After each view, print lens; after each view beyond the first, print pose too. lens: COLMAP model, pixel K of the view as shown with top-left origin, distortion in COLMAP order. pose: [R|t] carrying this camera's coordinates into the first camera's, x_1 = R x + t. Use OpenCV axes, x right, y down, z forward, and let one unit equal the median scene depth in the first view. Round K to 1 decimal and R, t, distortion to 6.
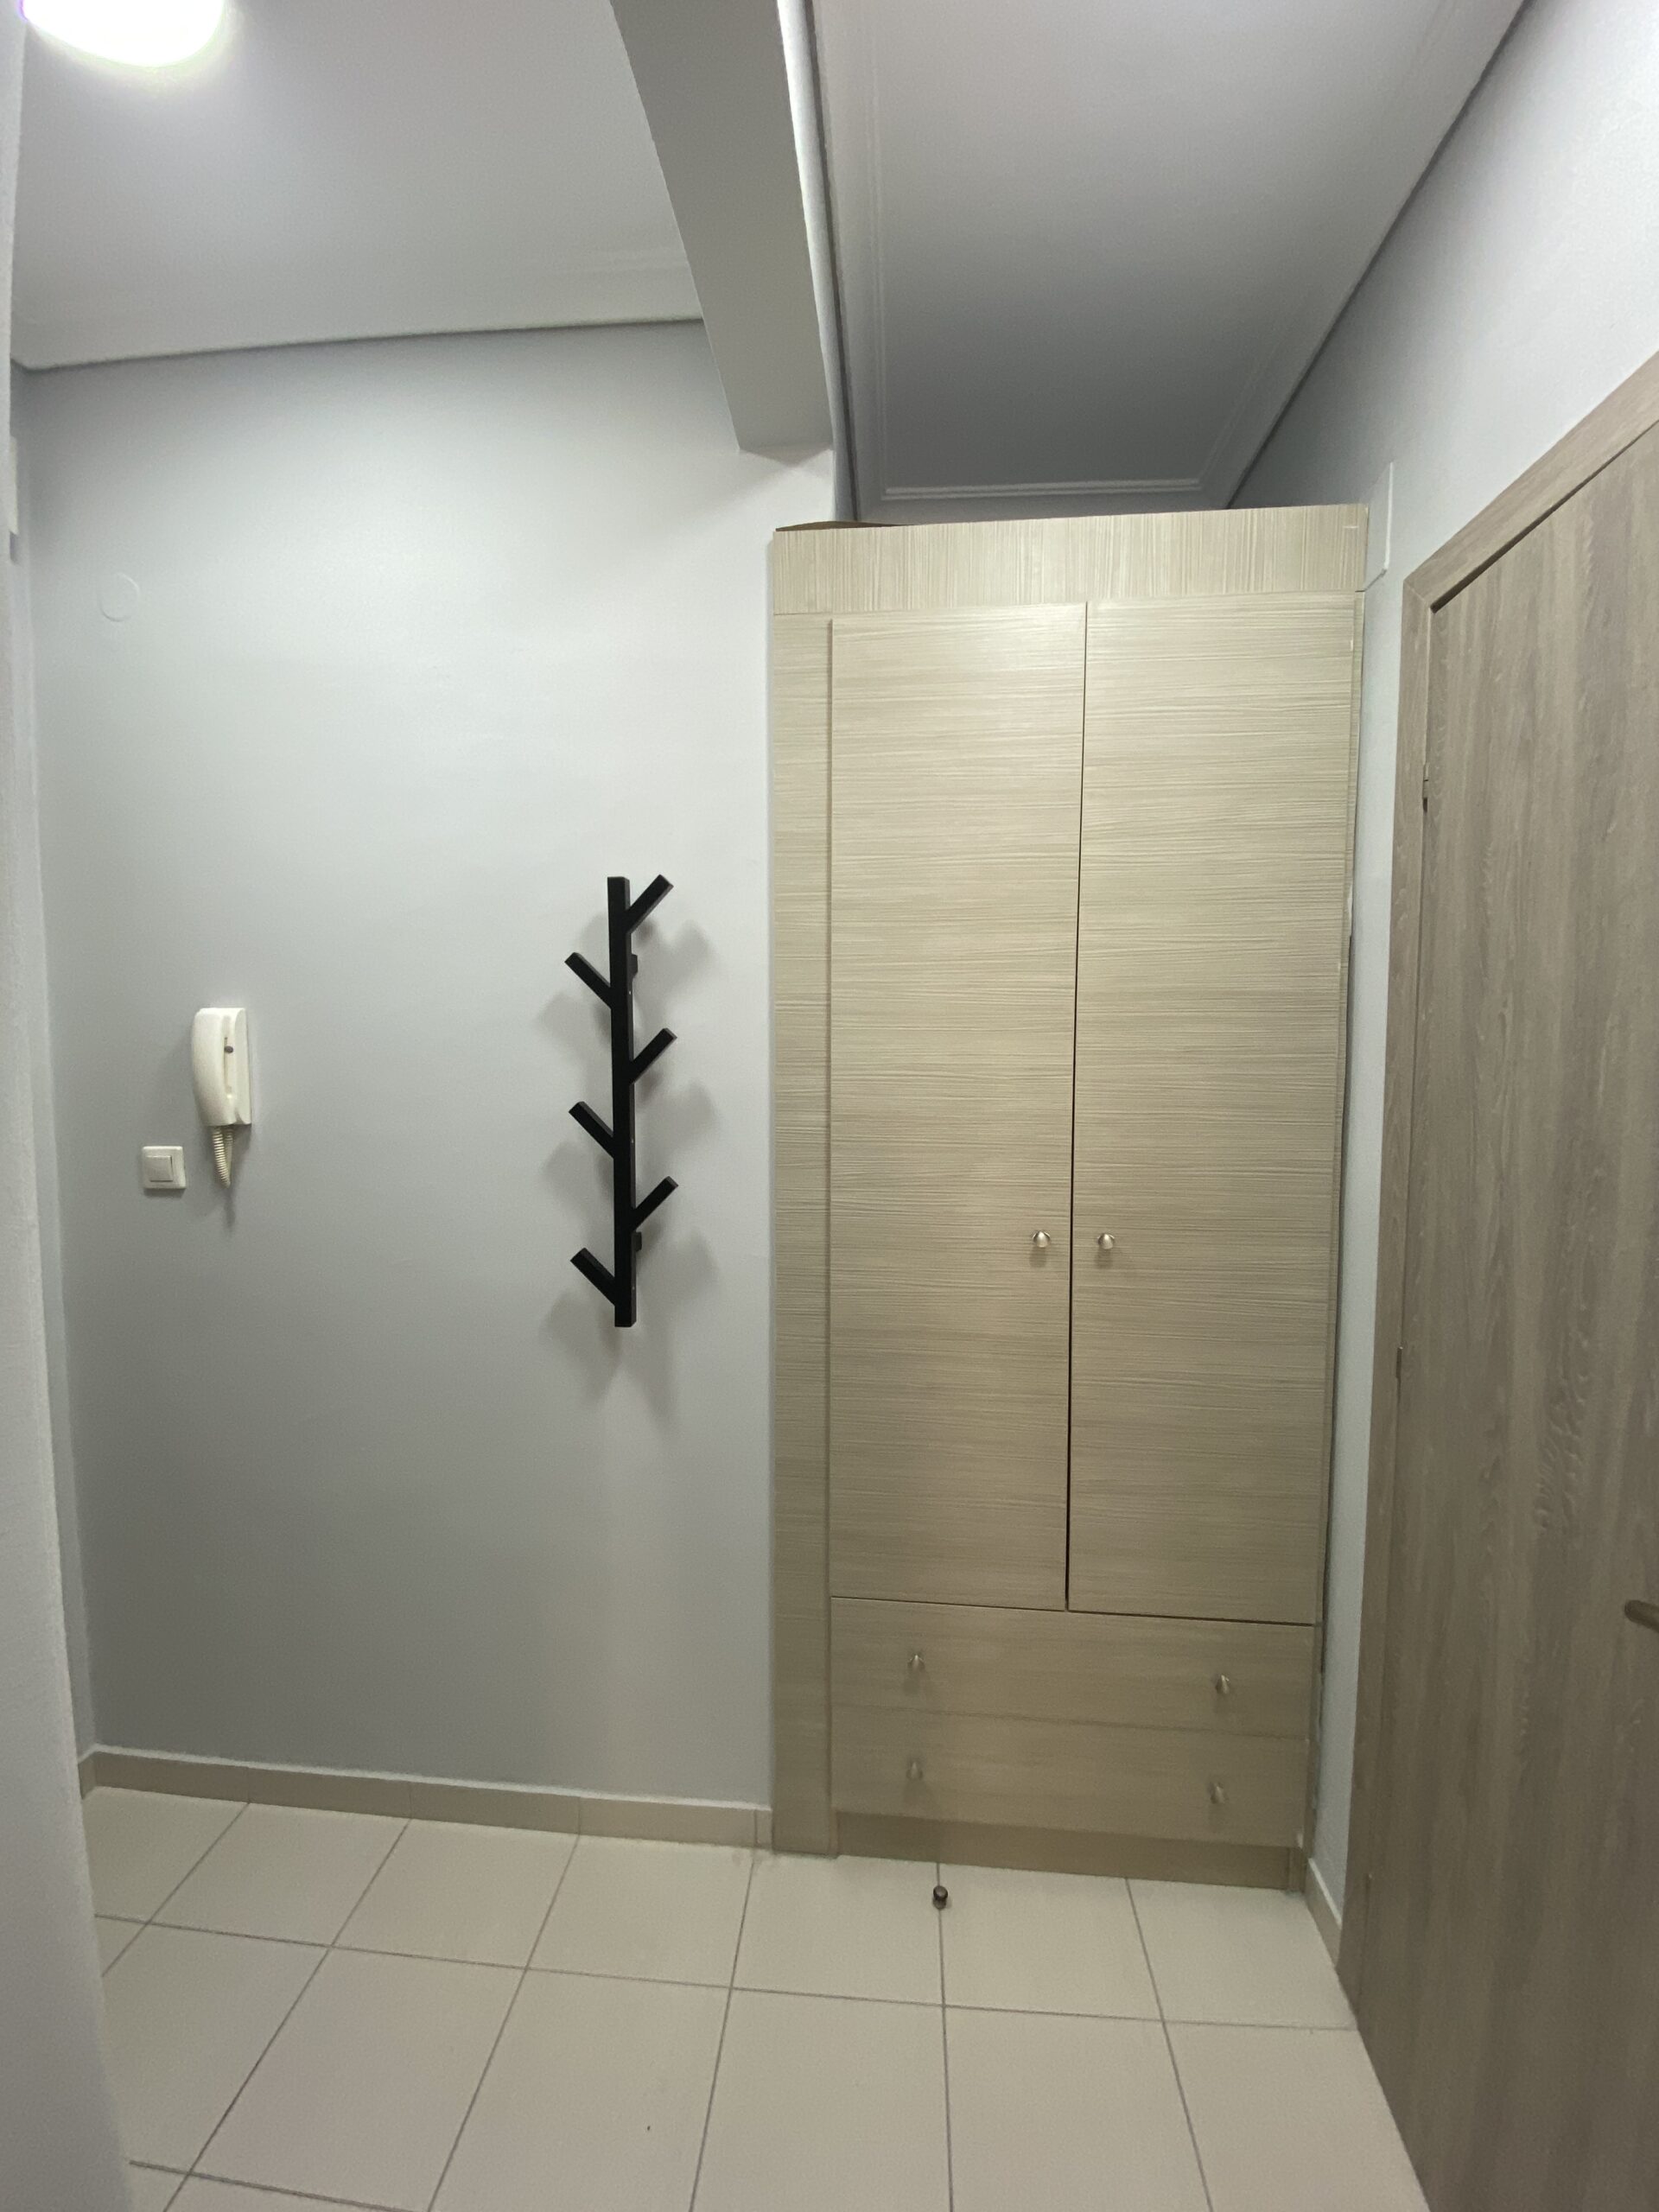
lens RADIAL K [[893.3, 0, 829.2], [0, 893.3, 1094.6], [0, 0, 1]] dist [0.031404, -0.026558]
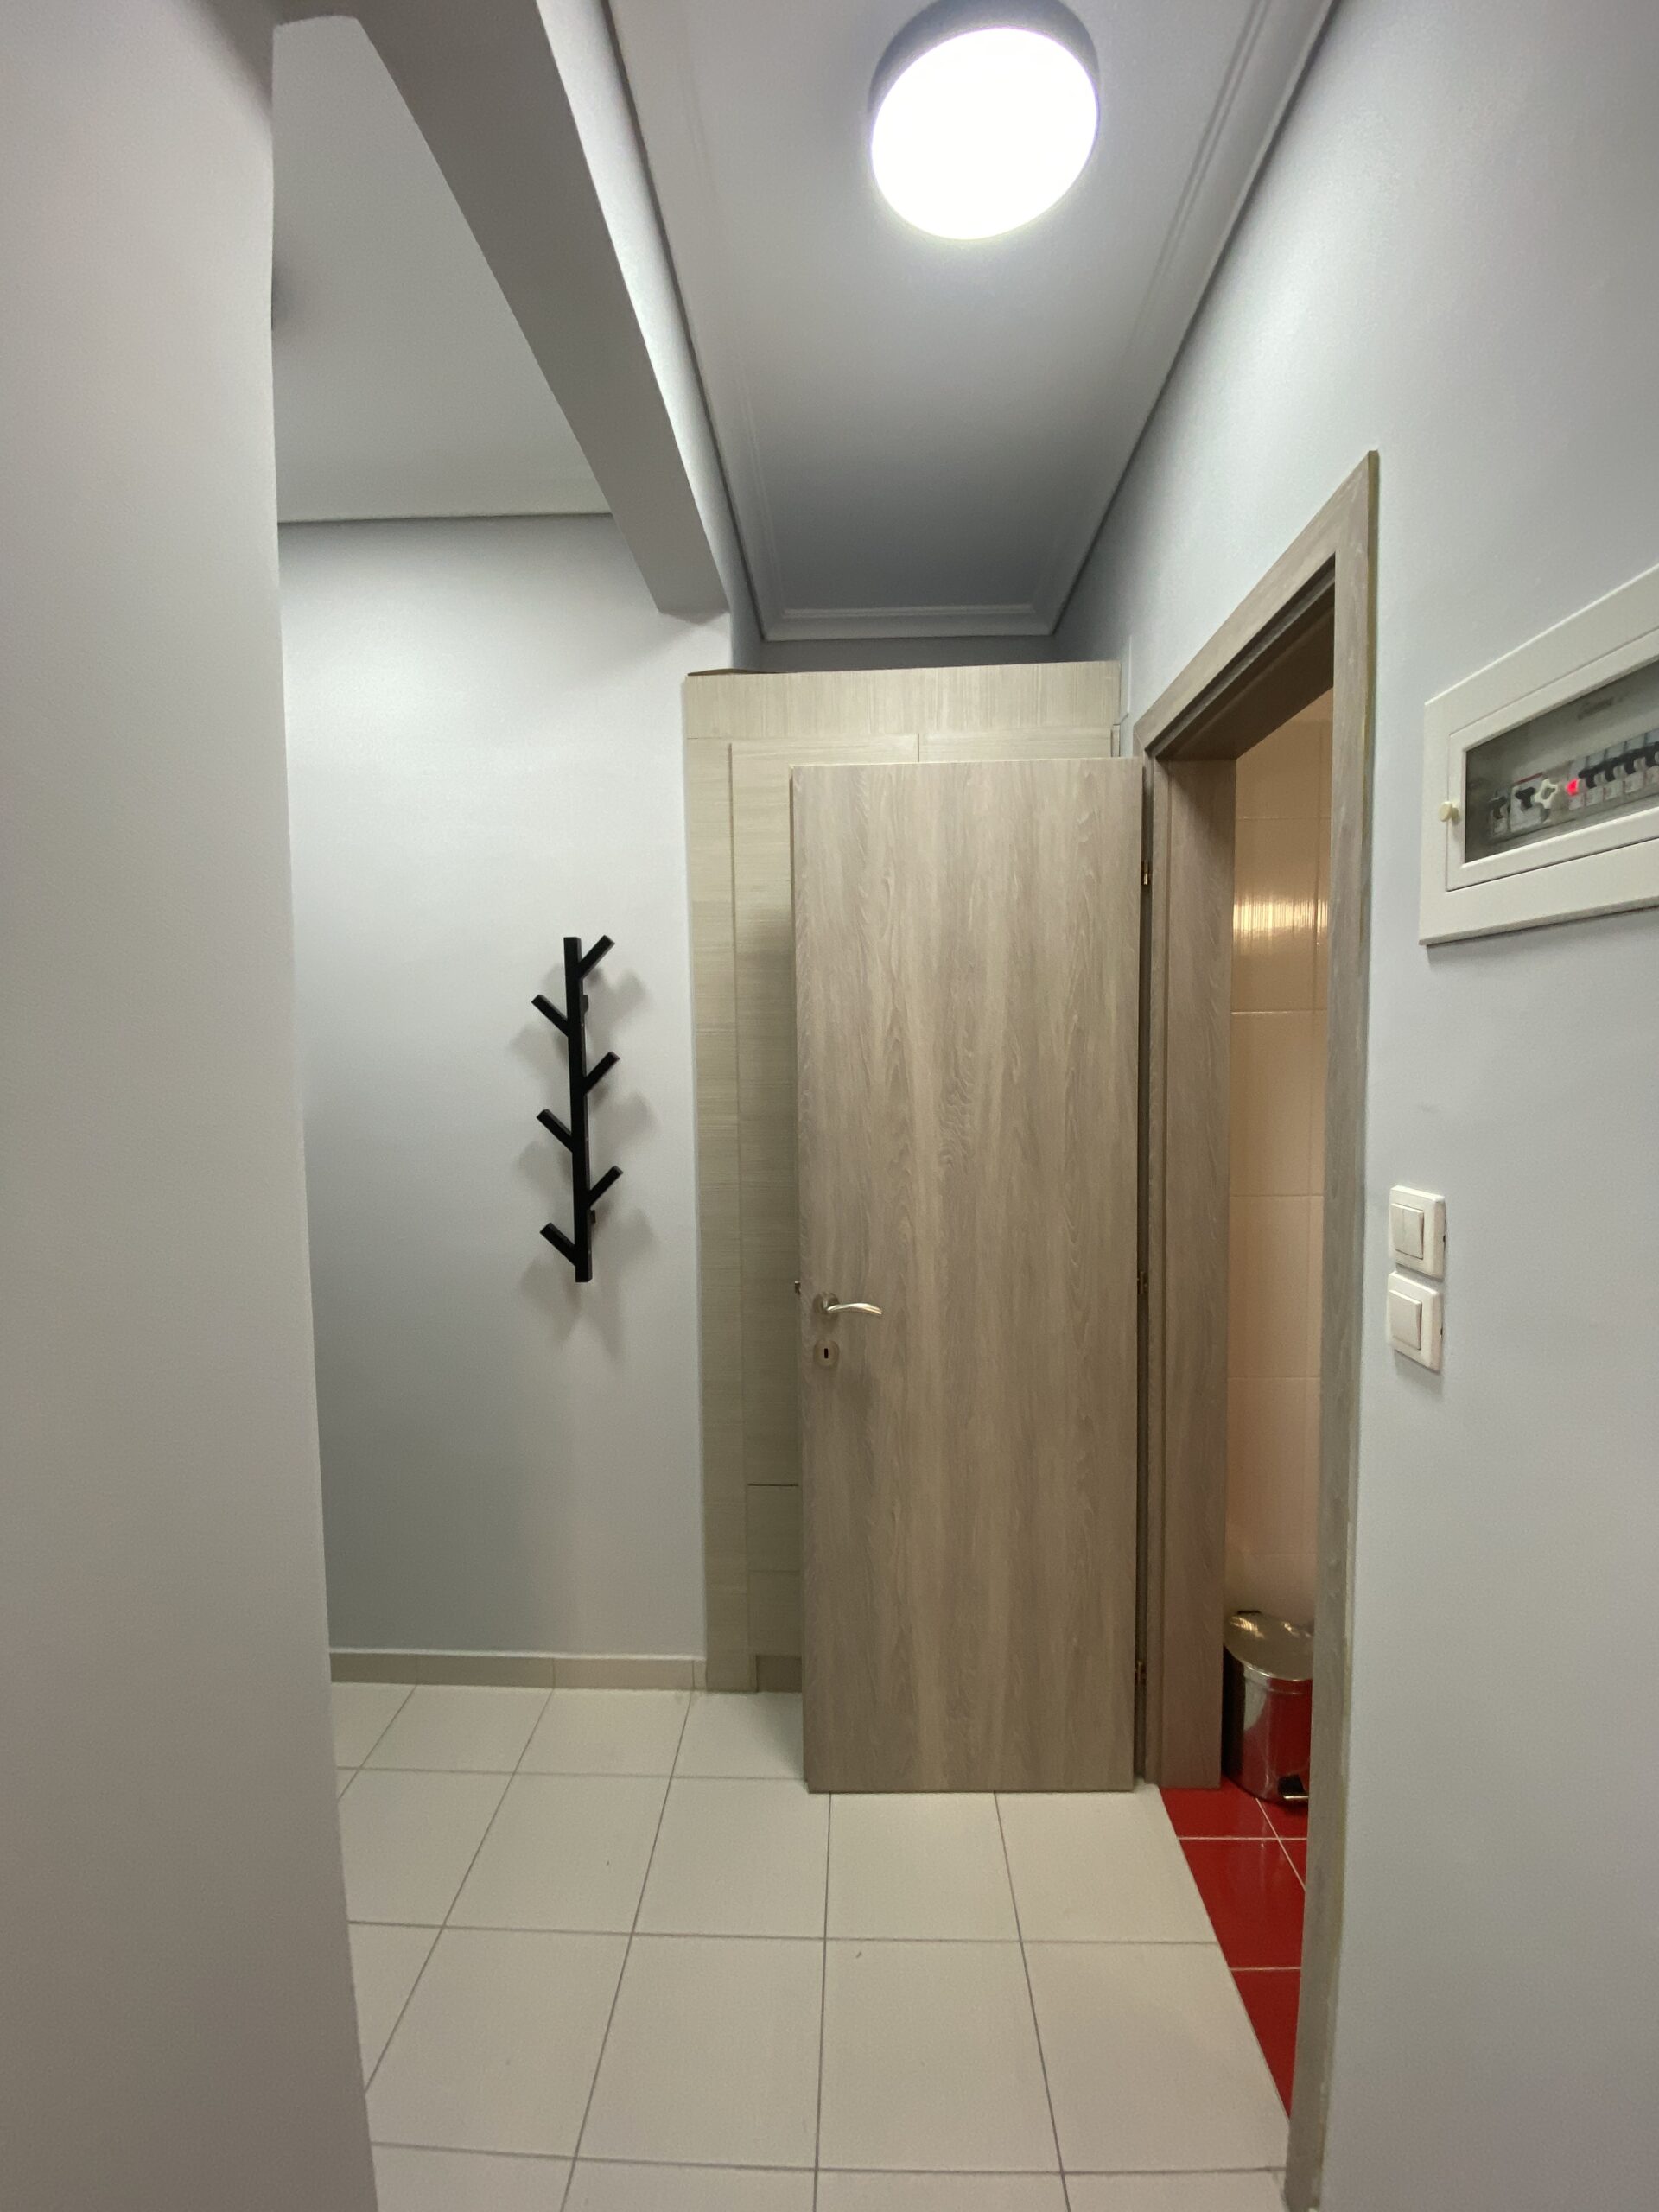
lens RADIAL K [[893.3, 0, 829.2], [0, 893.3, 1094.6], [0, 0, 1]] dist [0.031404, -0.026558]
pose [[0.998726, -0.018642, 0.046894, 0.072301], [0.018796, 0.999819, -0.002843, -0.002109], [-0.046832, 0.003720, 0.998896, -0.316395]]
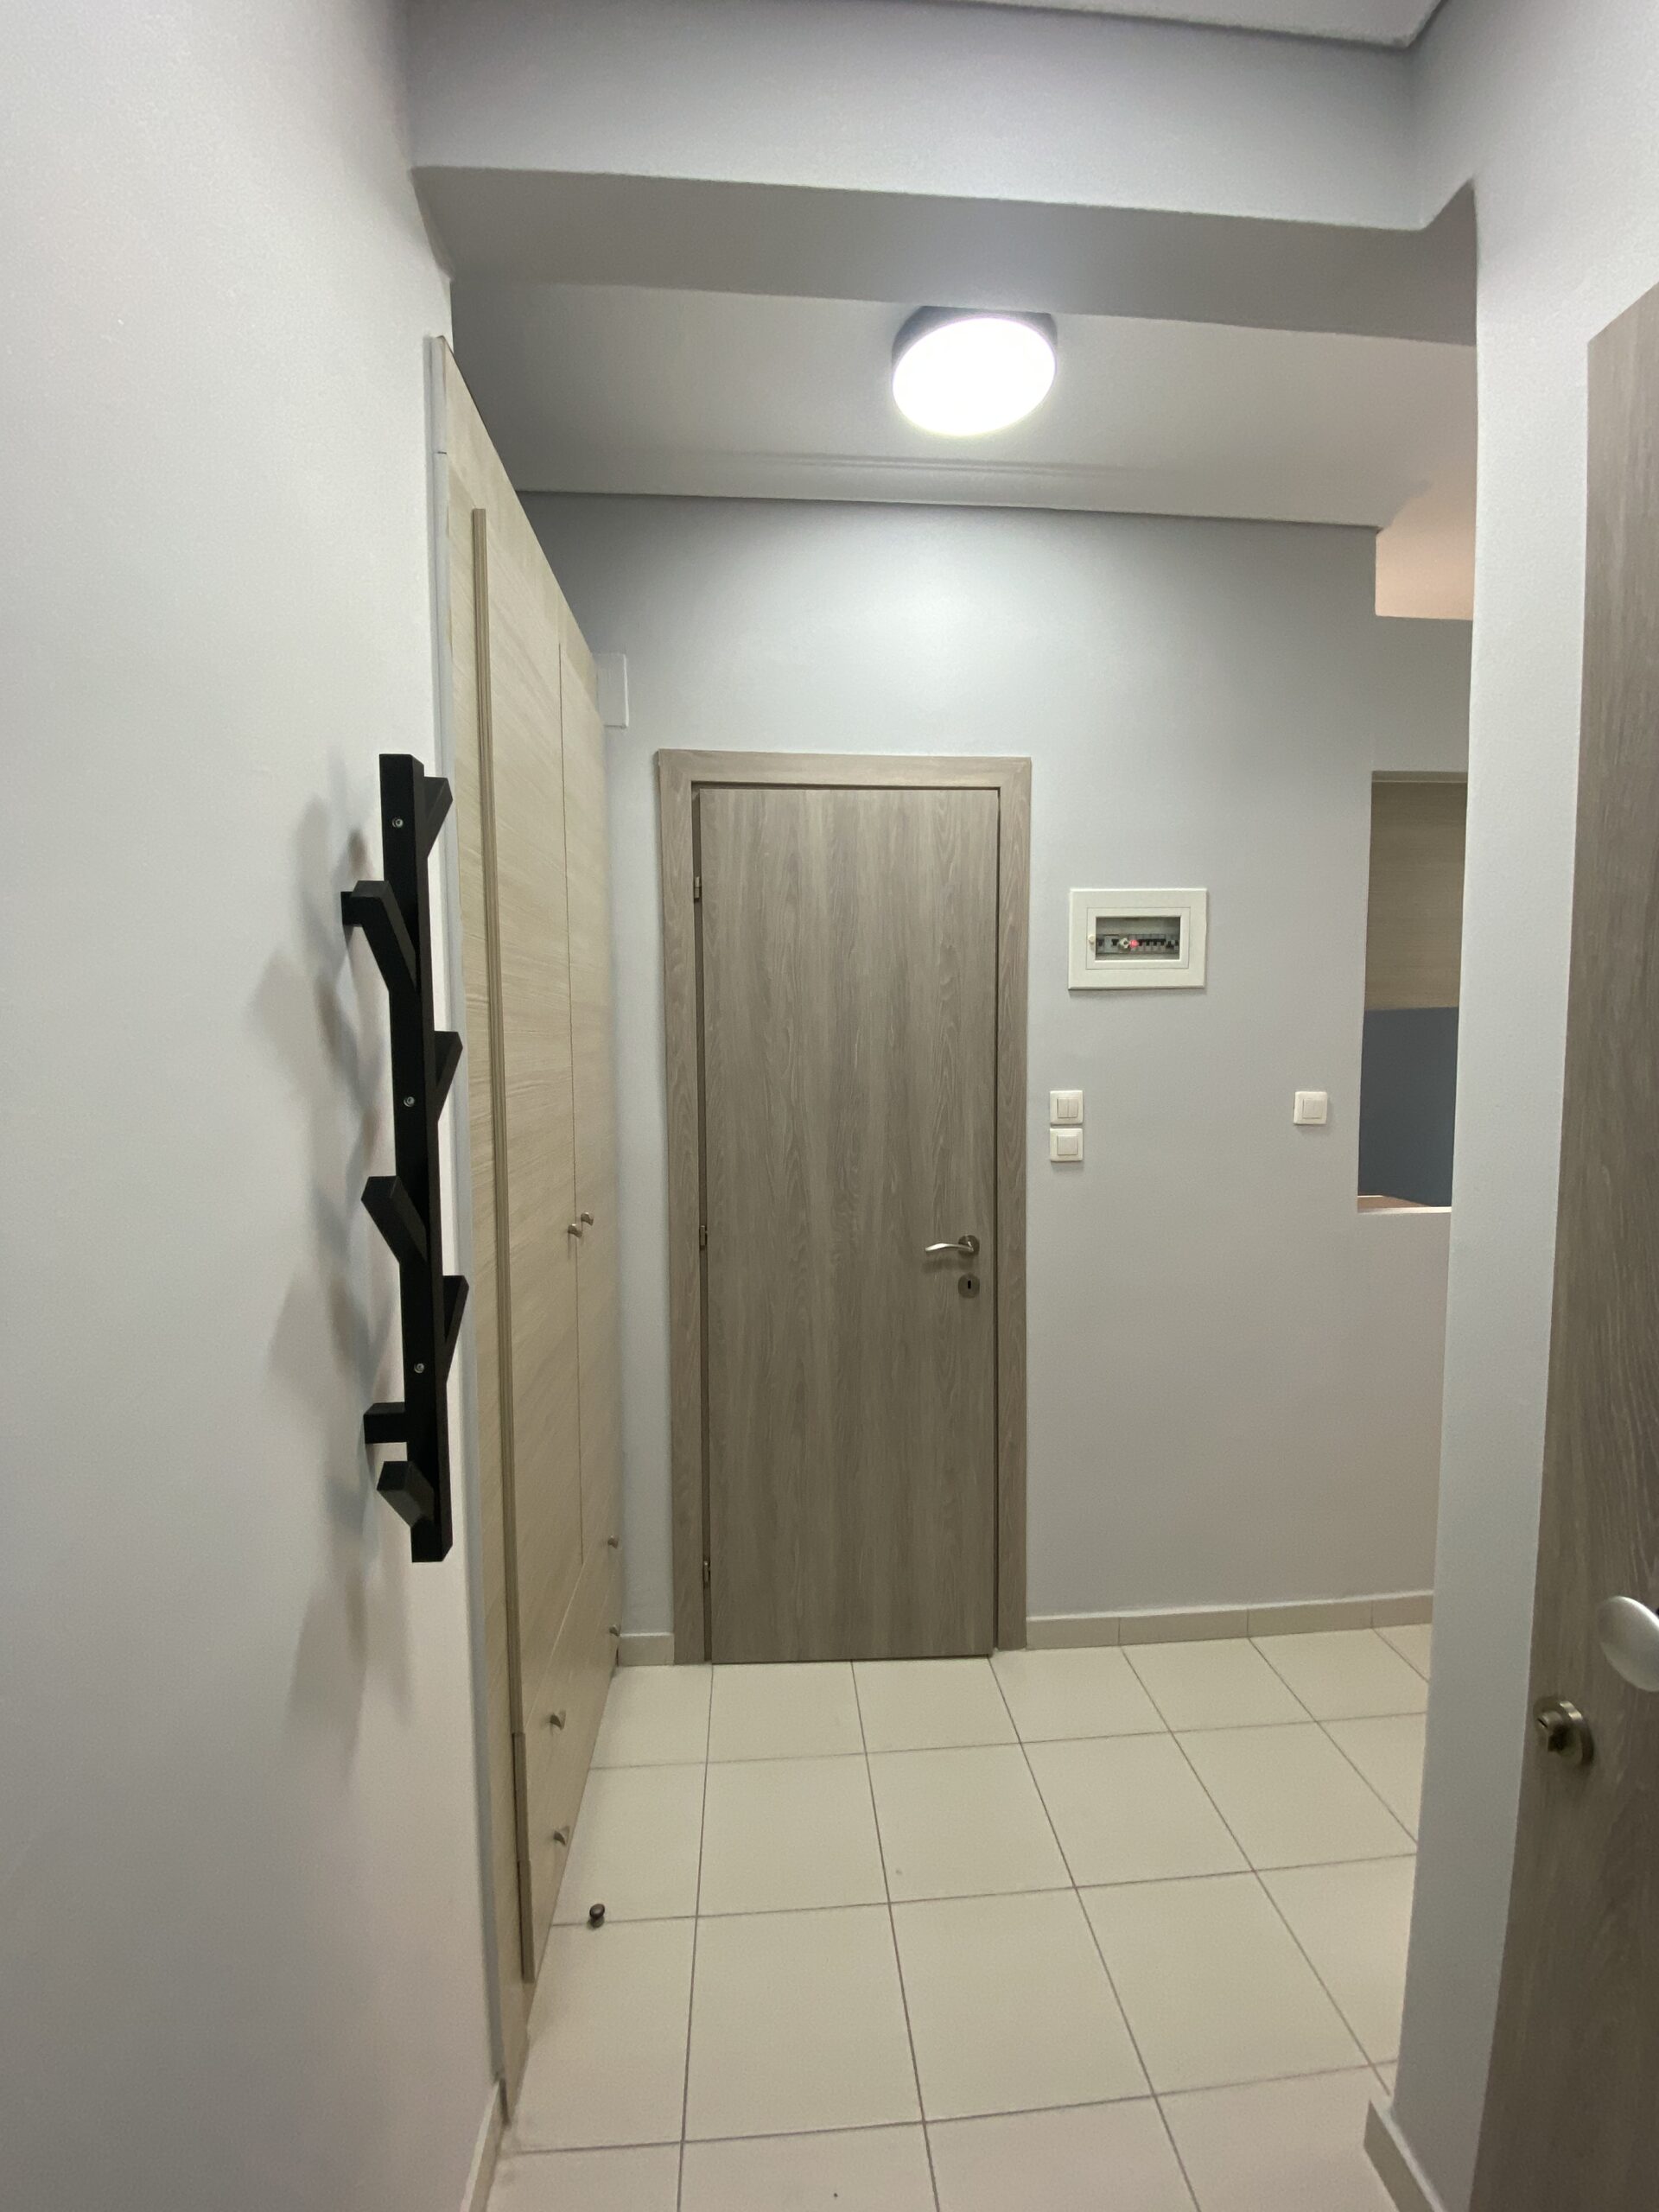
lens RADIAL K [[893.3, 0, 829.2], [0, 893.3, 1094.6], [0, 0, 1]] dist [0.031404, -0.026558]
pose [[-0.169668, -0.052127, 0.984122, -0.793519], [0.066745, 0.995699, 0.064247, -0.040859], [-0.983238, 0.076586, -0.165459, 0.803157]]
